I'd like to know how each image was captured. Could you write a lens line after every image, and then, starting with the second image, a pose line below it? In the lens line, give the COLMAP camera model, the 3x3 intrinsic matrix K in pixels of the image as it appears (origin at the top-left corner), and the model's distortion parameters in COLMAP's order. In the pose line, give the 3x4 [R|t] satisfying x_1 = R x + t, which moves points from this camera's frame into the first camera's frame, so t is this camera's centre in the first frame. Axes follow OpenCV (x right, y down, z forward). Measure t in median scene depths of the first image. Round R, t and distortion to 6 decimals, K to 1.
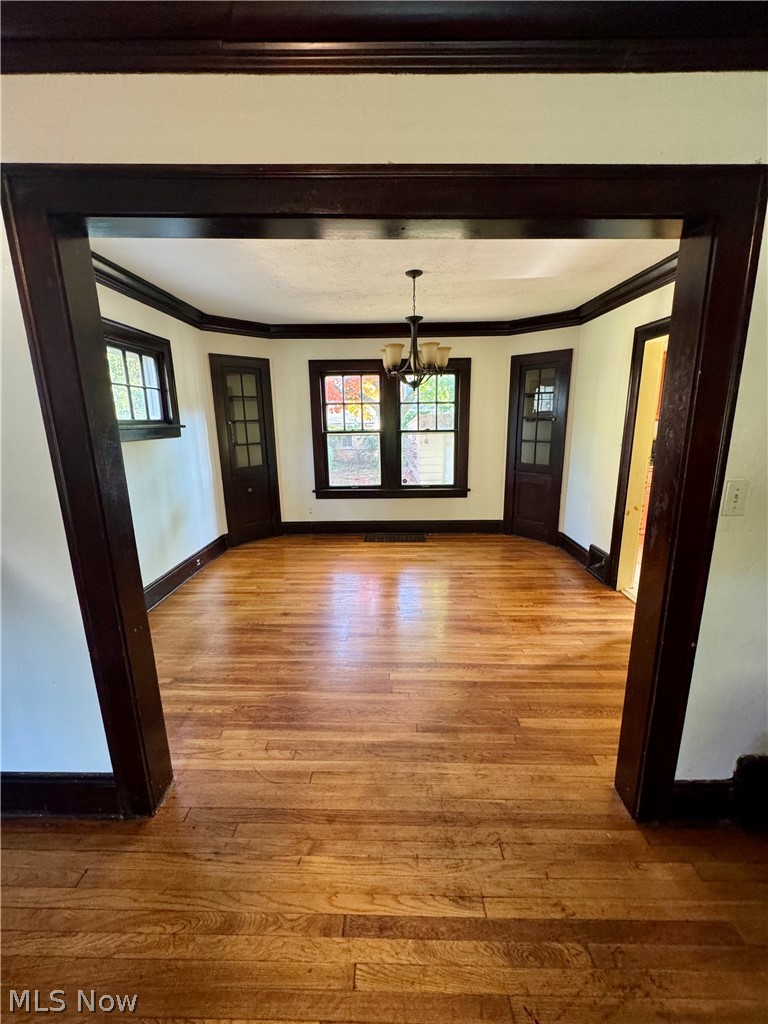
lens RADIAL K [[408.6, 0, 384.0], [0, 408.6, 510.6], [0, 0, 1]] dist [-0.001588, 0.000469]
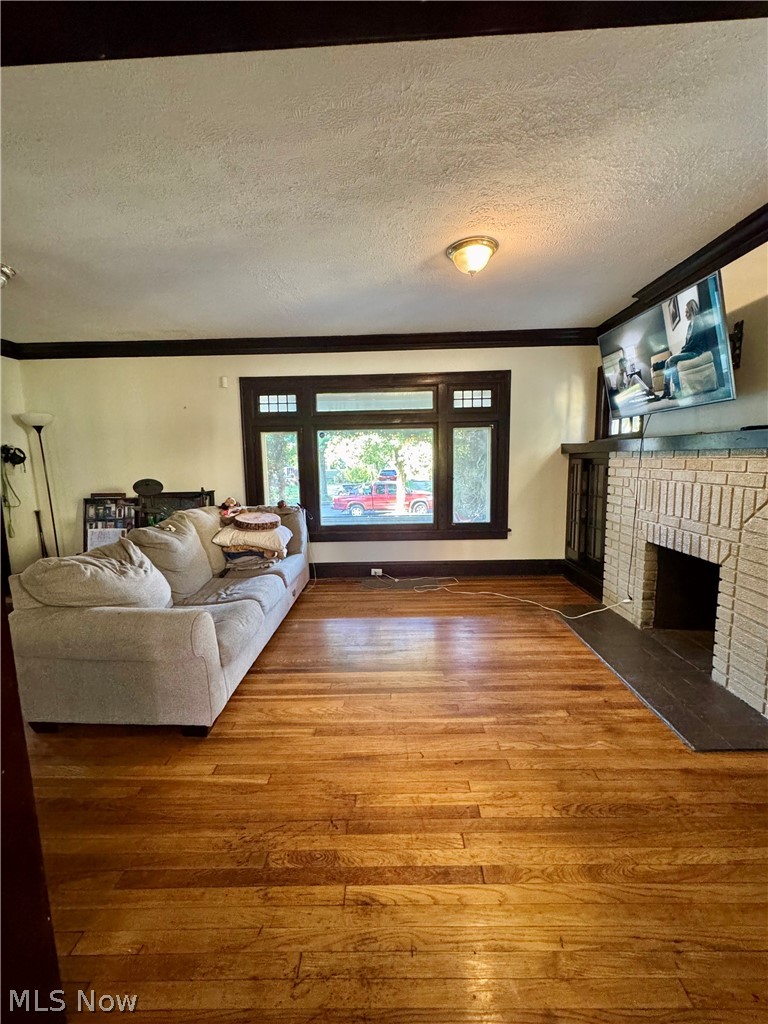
lens RADIAL K [[408.6, 0, 384.7], [0, 408.6, 514.9], [0, 0, 1]] dist [-0.001588, 0.000469]
pose [[-0.999275, 0.036501, 0.010862, 0.107288], [0.038012, 0.938646, 0.342782, -0.221625], [0.002317, 0.342946, -0.939352, 1.639634]]
